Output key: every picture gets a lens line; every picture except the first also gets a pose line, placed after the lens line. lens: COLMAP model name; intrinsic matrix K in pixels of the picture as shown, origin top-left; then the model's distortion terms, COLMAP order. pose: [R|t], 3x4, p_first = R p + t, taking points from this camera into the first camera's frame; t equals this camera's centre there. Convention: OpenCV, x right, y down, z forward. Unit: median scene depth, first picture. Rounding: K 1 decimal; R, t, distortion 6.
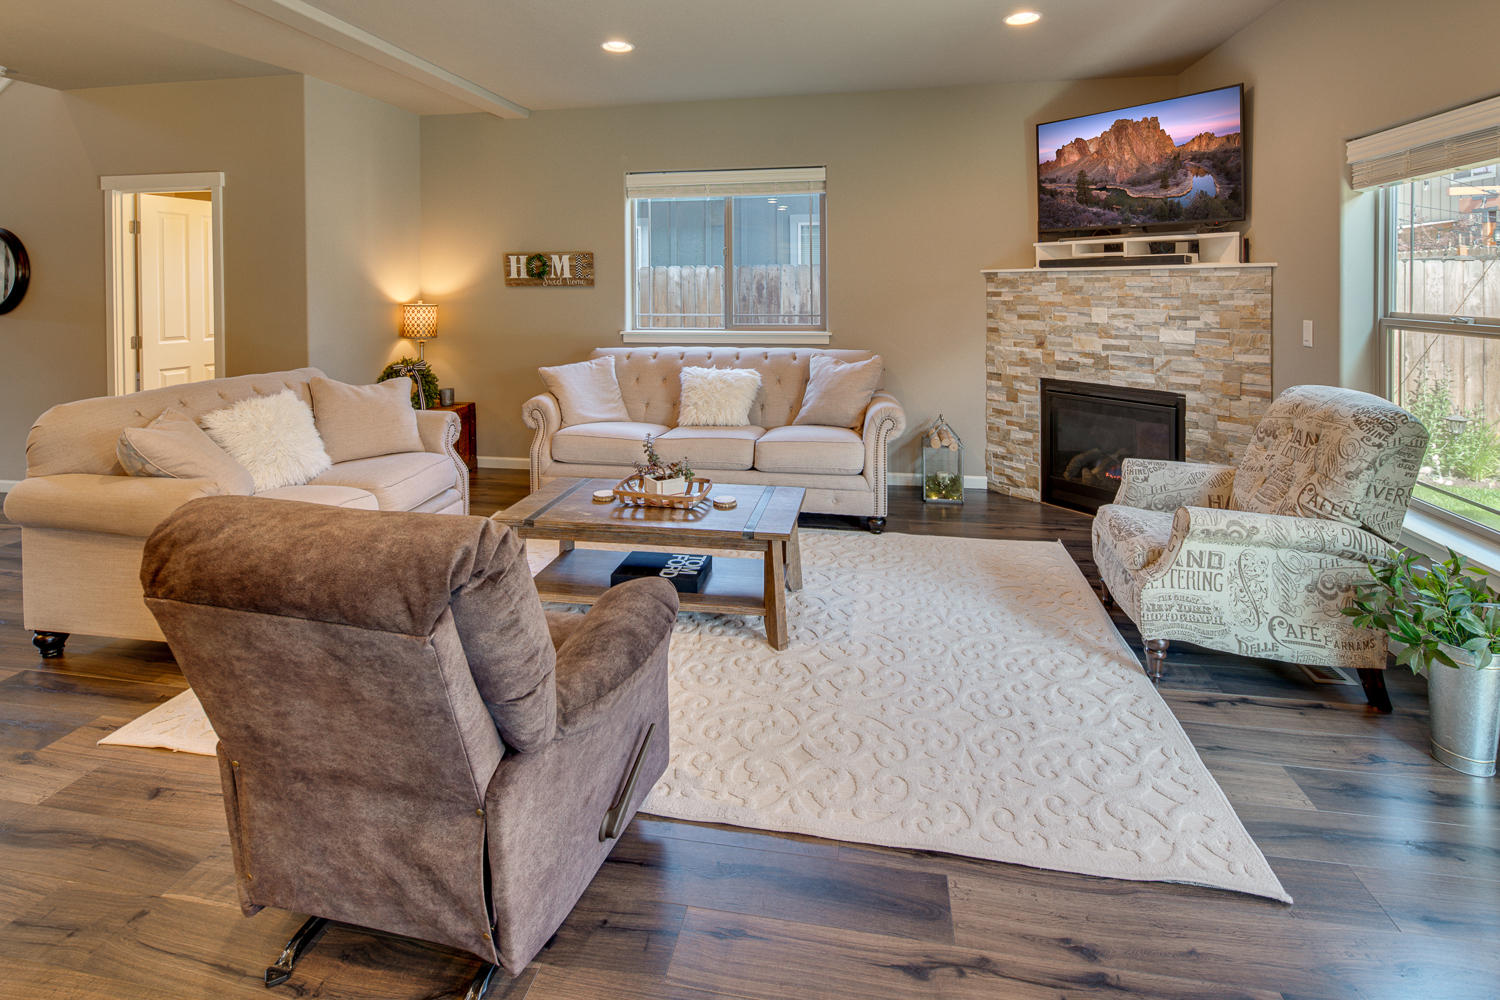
lens RADIAL K [[747.3, 0, 755.7], [0, 747.3, 299.6], [0, 0, 1]] dist [0.004668, -0.001517]
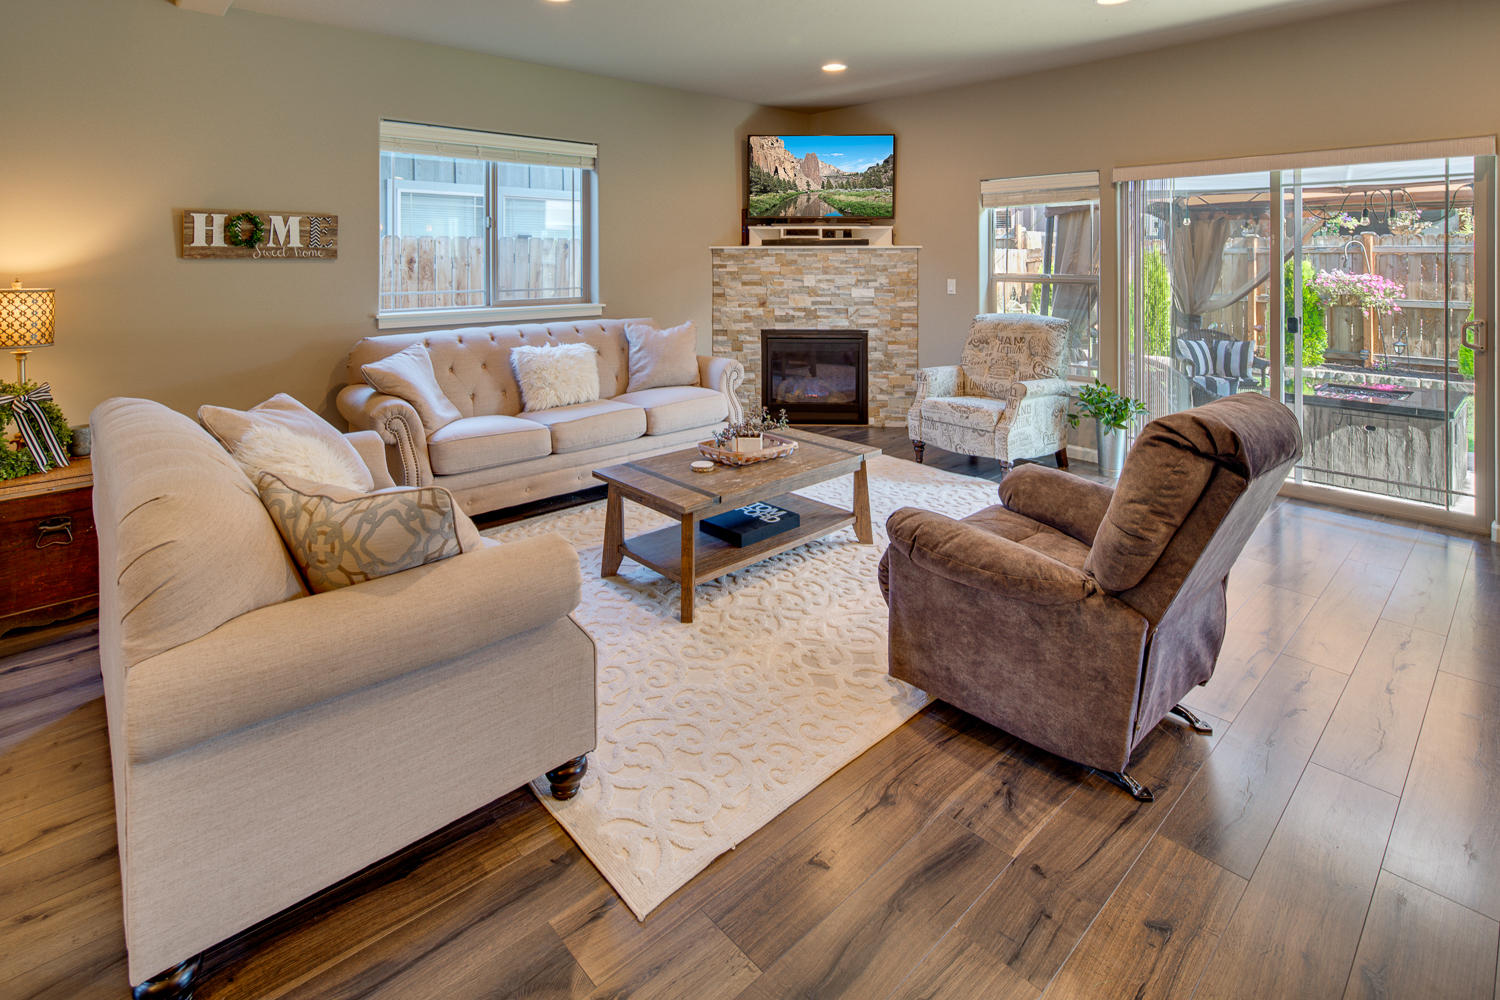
lens RADIAL K [[726.7, 0, 747.4], [0, 726.7, 262.6], [0, 0, 1]] dist [0.000436, -0.000201]
pose [[0.608333, -0.000551, 0.793682, -0.689527], [0.013578, 0.999861, -0.009714, -0.001088], [-0.793566, 0.016686, 0.608256, 0.260377]]
